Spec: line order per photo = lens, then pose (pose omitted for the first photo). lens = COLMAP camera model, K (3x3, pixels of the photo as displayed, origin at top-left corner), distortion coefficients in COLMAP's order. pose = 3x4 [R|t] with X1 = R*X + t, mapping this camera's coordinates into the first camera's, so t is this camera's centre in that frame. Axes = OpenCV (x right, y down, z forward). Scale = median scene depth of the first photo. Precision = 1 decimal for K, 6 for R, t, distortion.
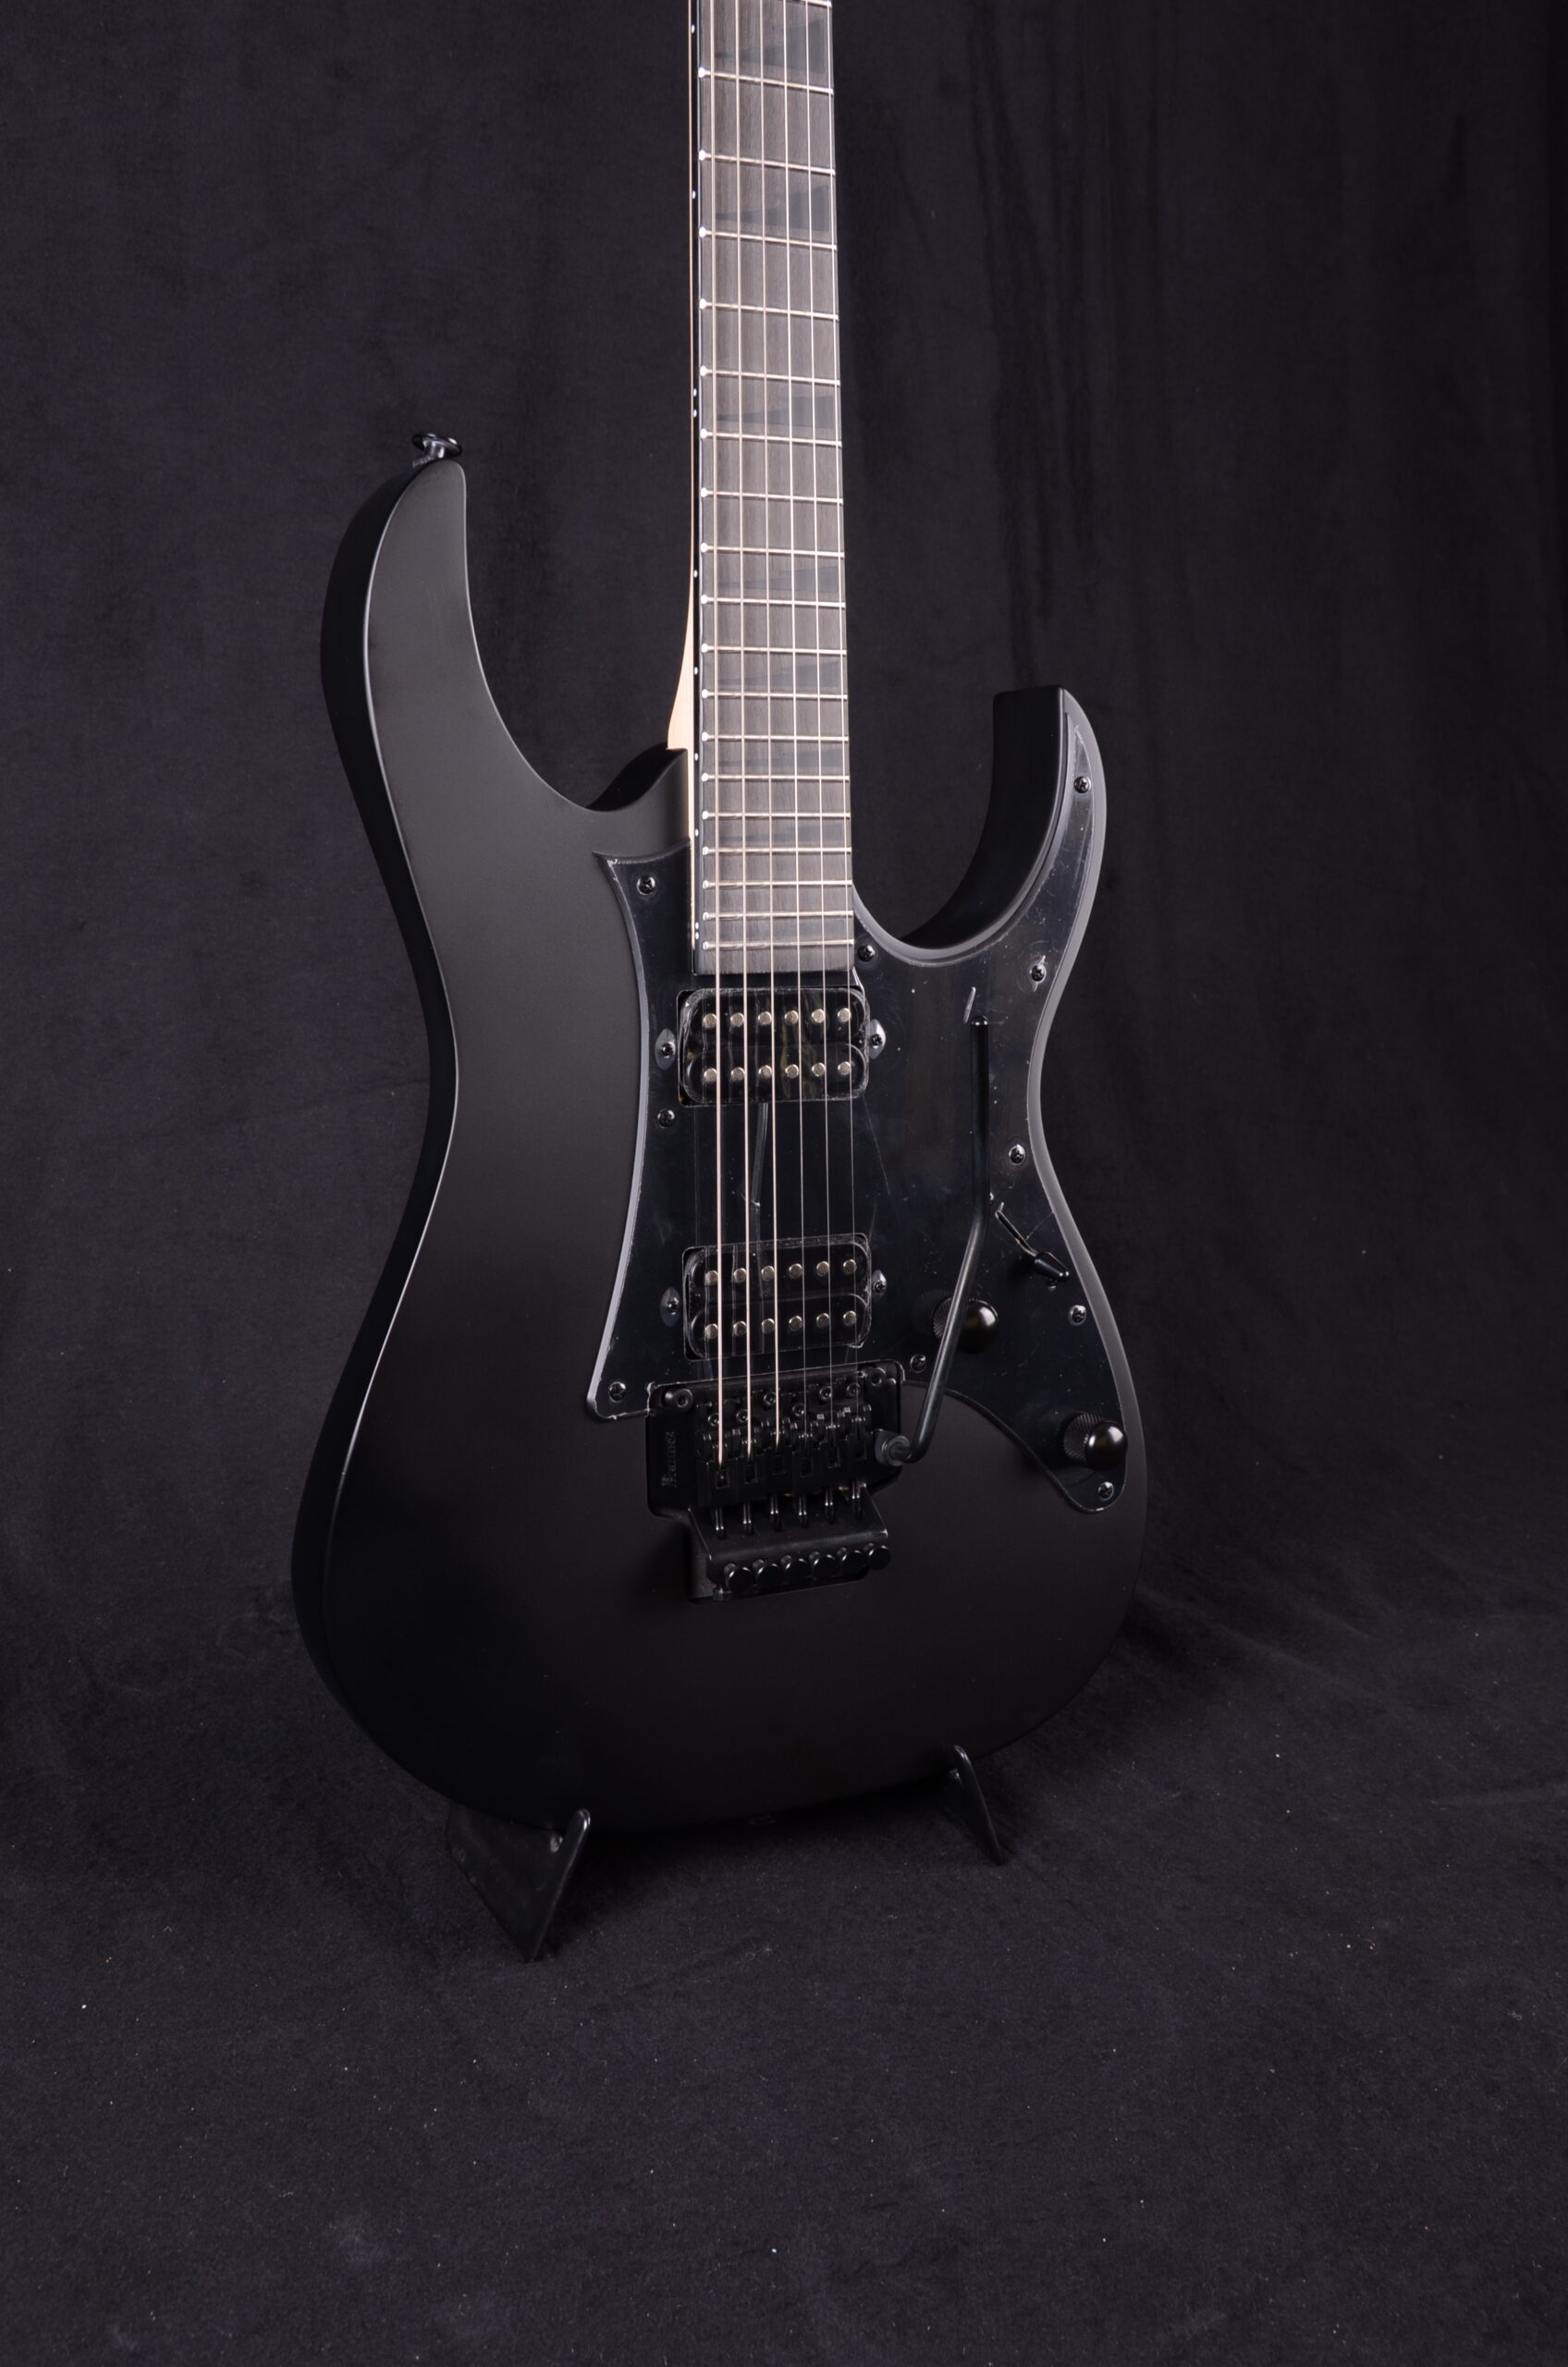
lens RADIAL K [[2498.1, 0, 796.1], [0, 2498.1, 1226.9], [0, 0, 1]] dist [0.004452, 0.000000]
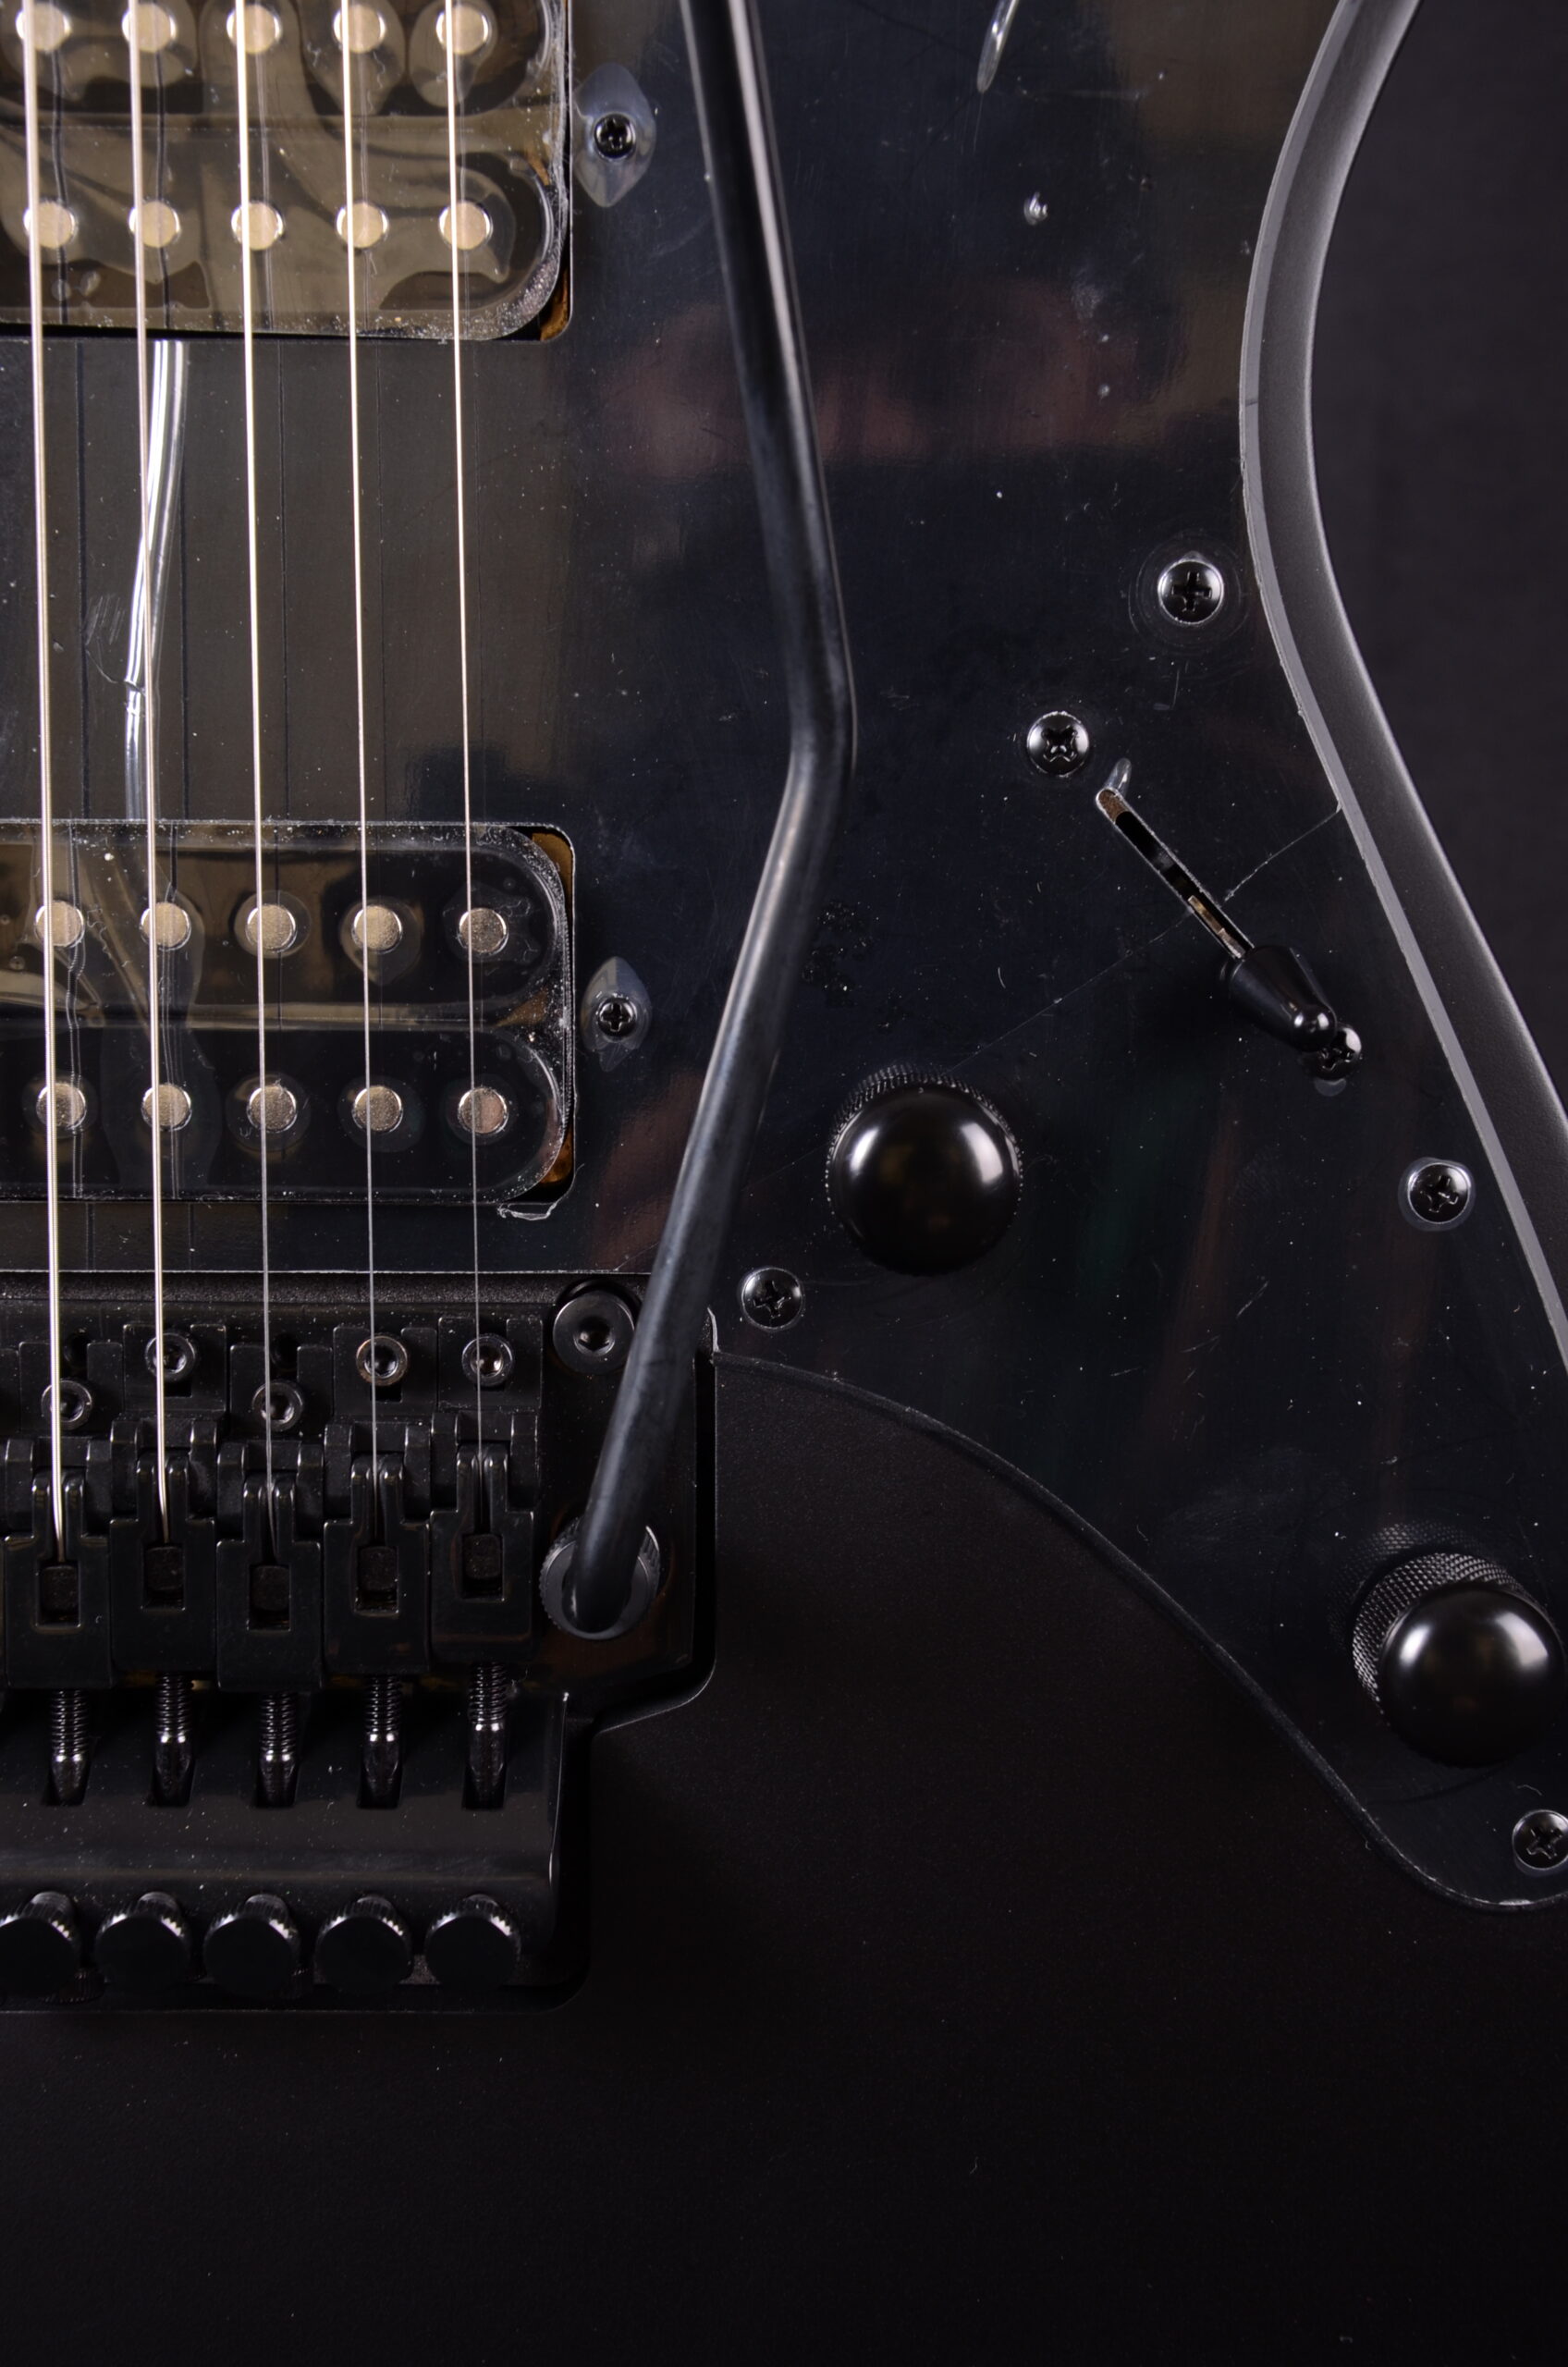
lens RADIAL K [[3402.9, 0, 762.1], [0, 3402.9, 1218.9], [0, 0, 1]] dist [0.133278, 0.000000]
pose [[0.876807, 0.072367, -0.475365, 0.240364], [-0.078725, 0.996875, 0.006551, 0.043659], [0.474353, 0.031679, 0.879764, 0.666101]]
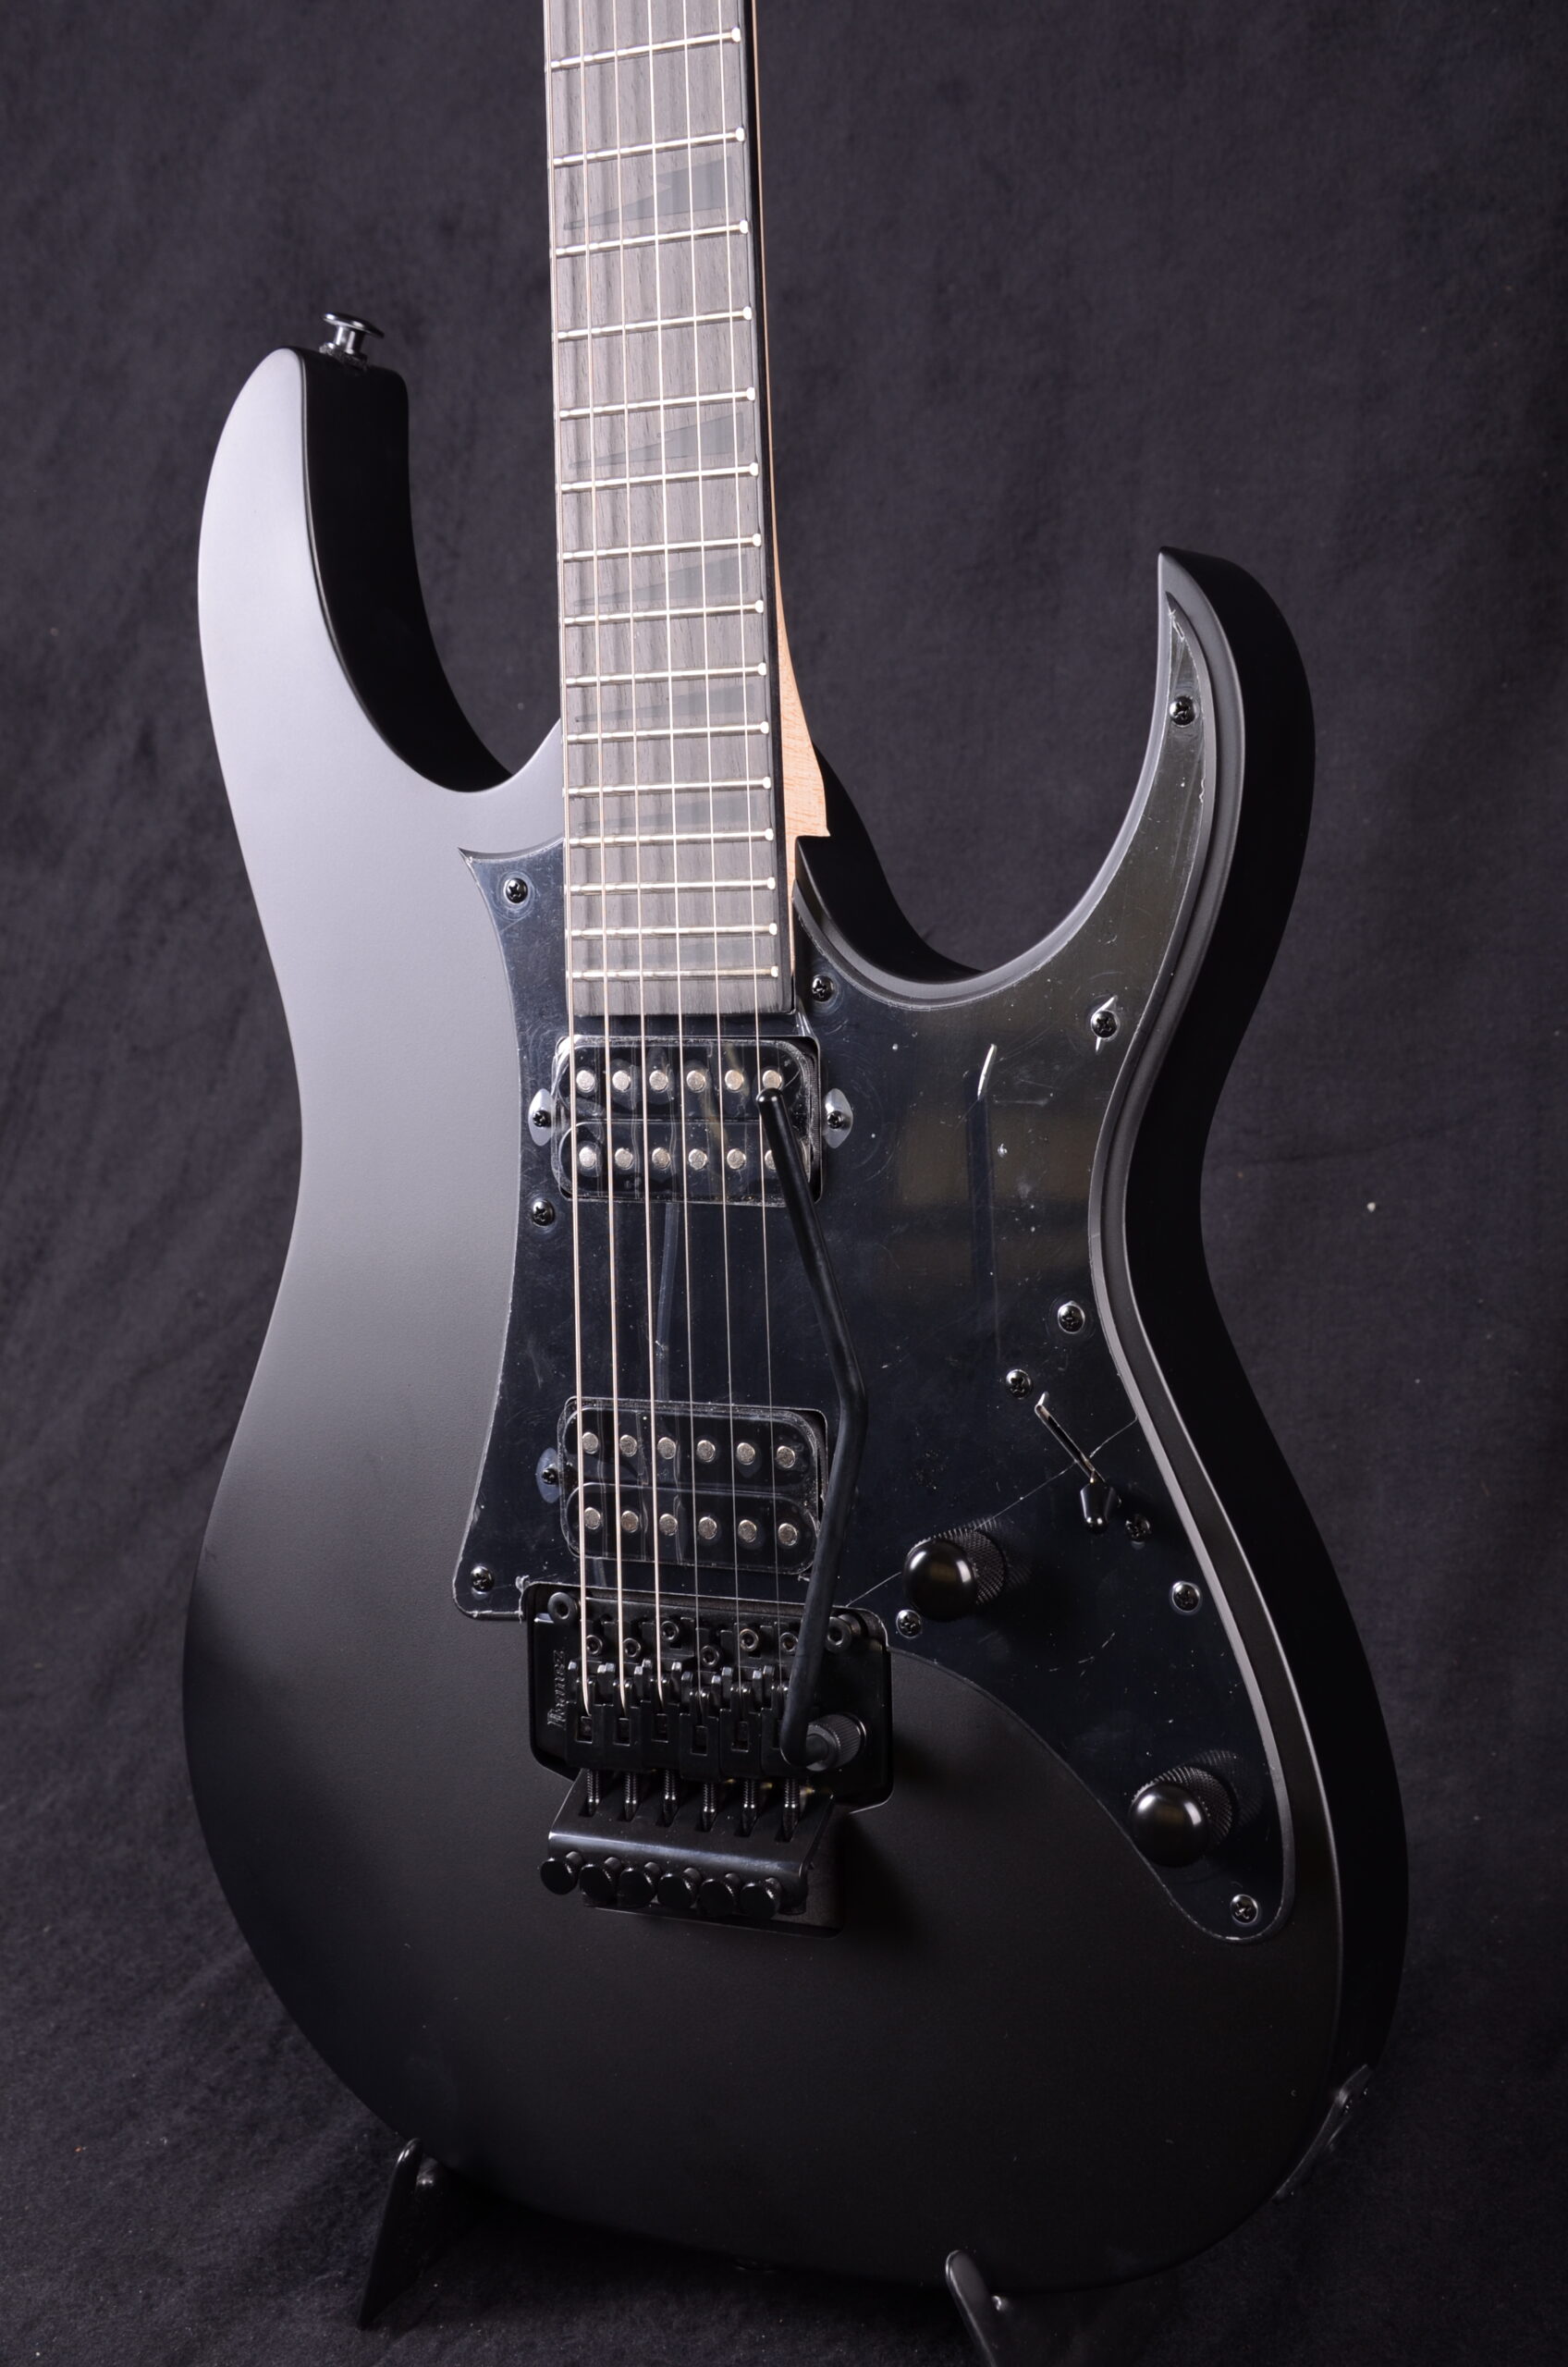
lens RADIAL K [[3402.9, 0, 767.5], [0, 3402.9, 1232.3], [0, 0, 1]] dist [0.133278, 0.000000]
pose [[0.550419, 0.072919, -0.831698, 0.767490], [-0.097014, 0.995016, 0.023034, -0.063960], [0.829233, 0.068008, 0.554750, 0.487158]]
